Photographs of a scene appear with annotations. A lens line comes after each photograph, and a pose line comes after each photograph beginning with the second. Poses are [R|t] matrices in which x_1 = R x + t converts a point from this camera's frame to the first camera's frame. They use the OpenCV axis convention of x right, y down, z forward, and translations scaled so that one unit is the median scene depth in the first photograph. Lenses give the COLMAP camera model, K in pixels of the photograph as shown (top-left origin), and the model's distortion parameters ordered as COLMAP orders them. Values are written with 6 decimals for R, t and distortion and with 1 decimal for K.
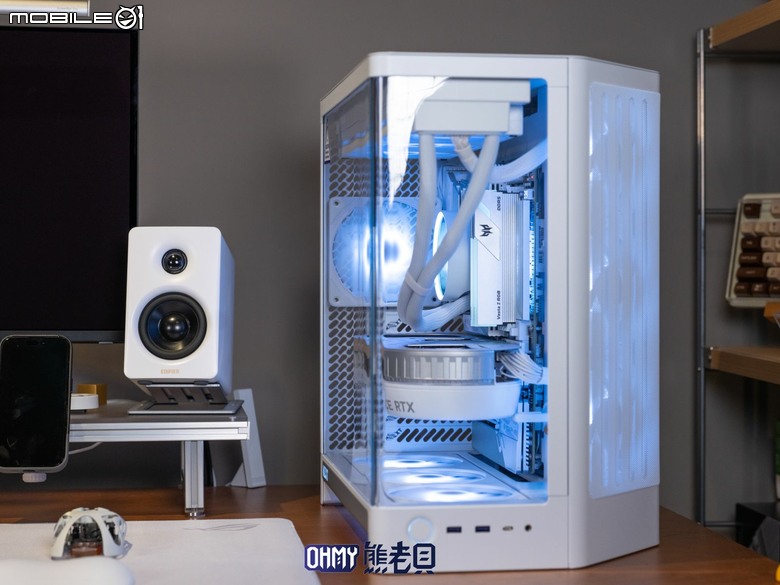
lens RADIAL K [[1648.8, 0, 390.0], [0, 1648.8, 292.5], [0, 0, 1]] dist [-0.099349, -0.237194]
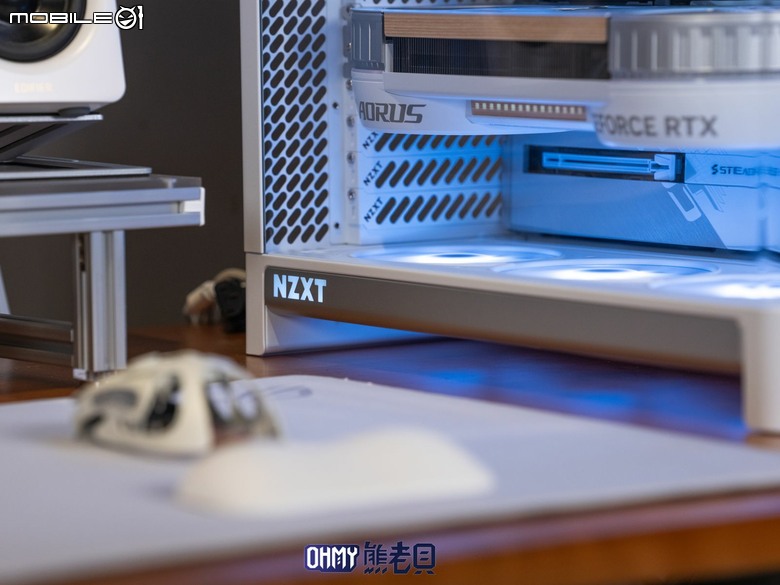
lens RADIAL K [[3478.2, 0, 390.0], [0, 3478.2, 292.5], [0, 0, 1]] dist [1.296729, 9.477723]
pose [[0.875745, -0.053269, 0.479826, -0.528381], [0.016092, 0.996563, 0.081265, 0.025562], [-0.482505, -0.063446, 0.873592, 0.061368]]
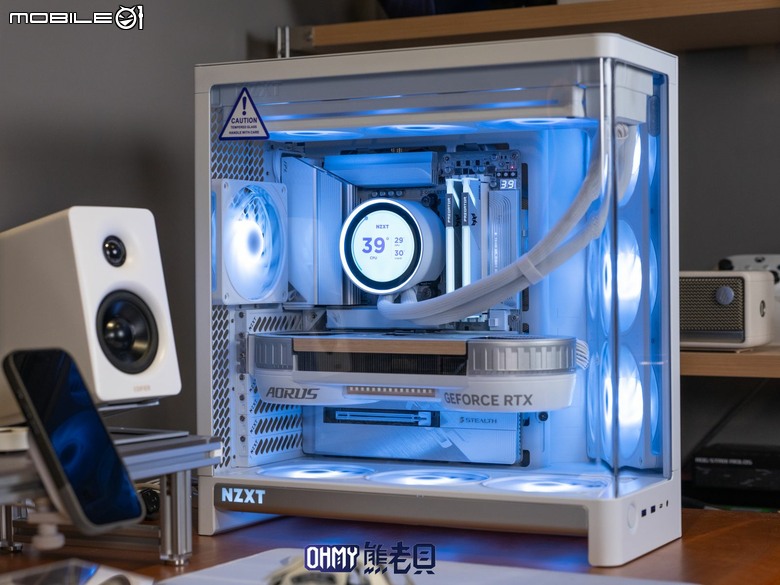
lens RADIAL K [[1650.2, 0, 390.0], [0, 1650.2, 292.5], [0, 0, 1]] dist [0.002140, -0.024551]
pose [[0.594454, -0.013962, 0.804008, -0.699478], [0.022758, 0.999741, 0.000535, 0.003686], [-0.803807, 0.017979, 0.594618, 0.420946]]
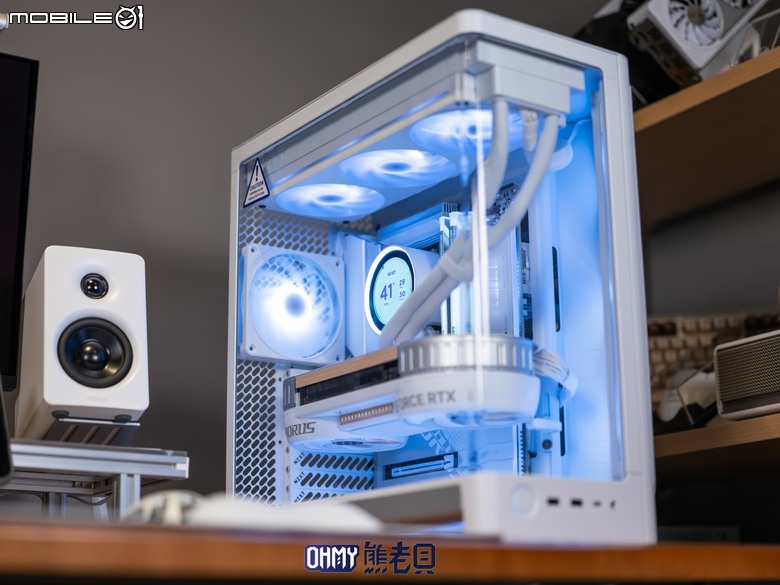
lens RADIAL K [[1369.5, 0, 390.0], [0, 1369.5, 292.5], [0, 0, 1]] dist [-0.144822, 0.040187]
pose [[0.900909, 0.095095, 0.423461, -0.303152], [0.020463, 0.965308, -0.260311, 0.183912], [-0.433525, 0.243182, 0.867709, 0.283594]]
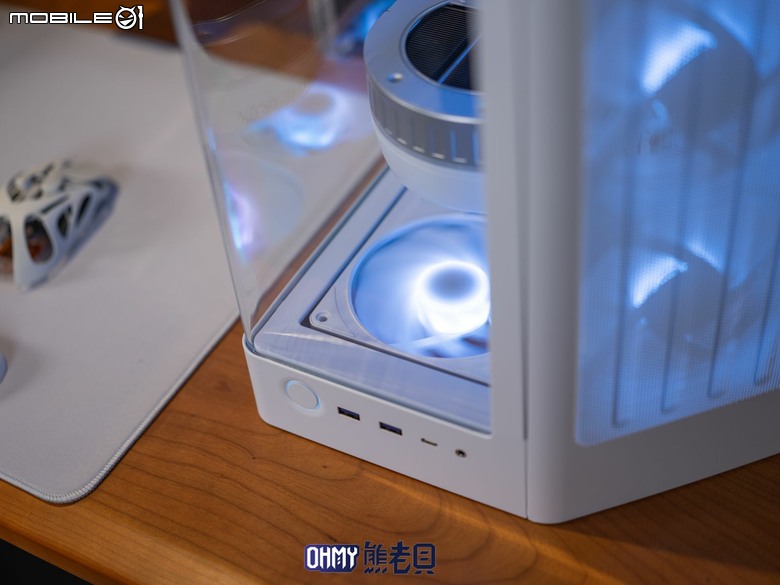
lens RADIAL K [[1267.7, 0, 390.0], [0, 1267.7, 292.5], [0, 0, 1]] dist [-0.164289, -0.004850]
pose [[0.798734, 0.367029, -0.476774, 0.209616], [0.063158, 0.736878, 0.673069, -0.163914], [0.598360, -0.567715, 0.565389, 0.622892]]
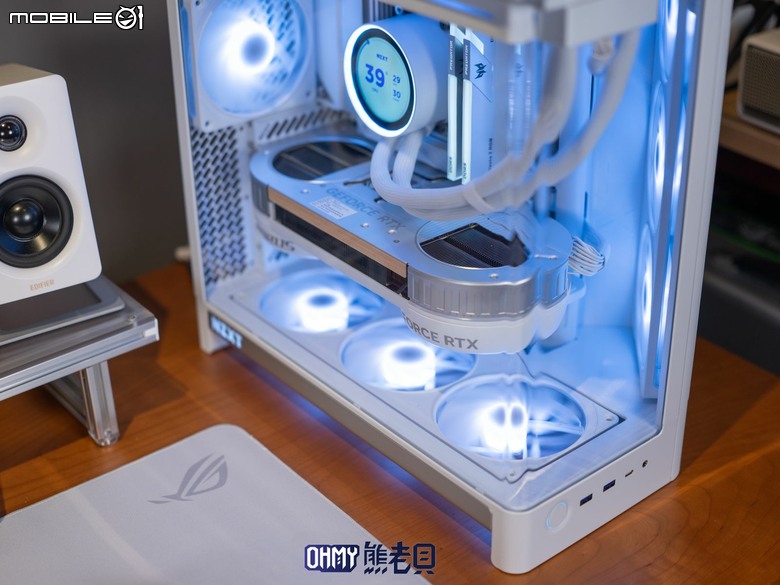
lens RADIAL K [[1267.7, 0, 390.0], [0, 1267.7, 292.5], [0, 0, 1]] dist [-0.164289, -0.004850]
pose [[0.860577, -0.260953, 0.437392, -0.243379], [0.025651, 0.879891, 0.474484, -0.209562], [-0.508674, -0.397110, 0.763907, 0.485147]]
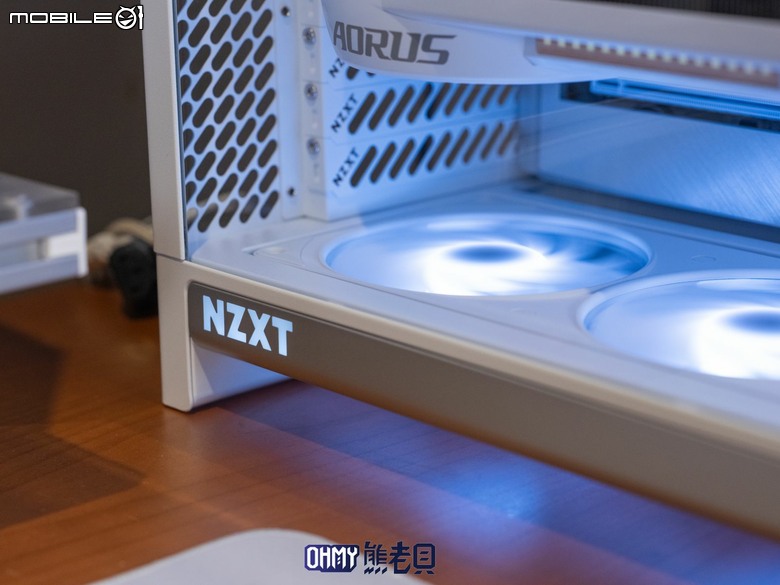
lens RADIAL K [[1935.1, 0, 390.0], [0, 1935.1, 292.5], [0, 0, 1]] dist [0.054279, 0.299233]
pose [[0.828007, -0.164008, 0.536196, -0.214317], [0.025491, 0.966288, 0.256197, 0.010279], [-0.560138, -0.198464, 0.804274, 0.697199]]
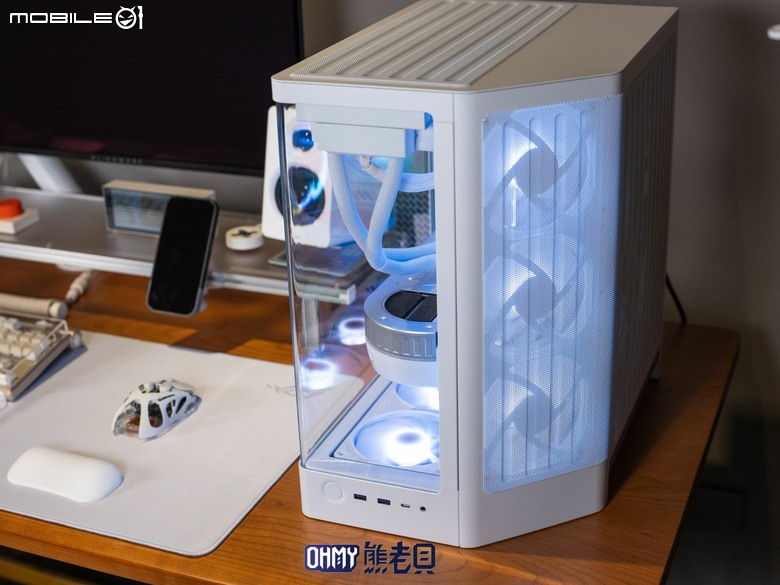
lens RADIAL K [[1267.7, 0, 390.0], [0, 1267.7, 292.5], [0, 0, 1]] dist [-0.164289, -0.004850]
pose [[0.862591, 0.176314, -0.474184, 0.359009], [0.018120, 0.925935, 0.377249, -0.252498], [0.505578, -0.334004, 0.795508, 0.298286]]
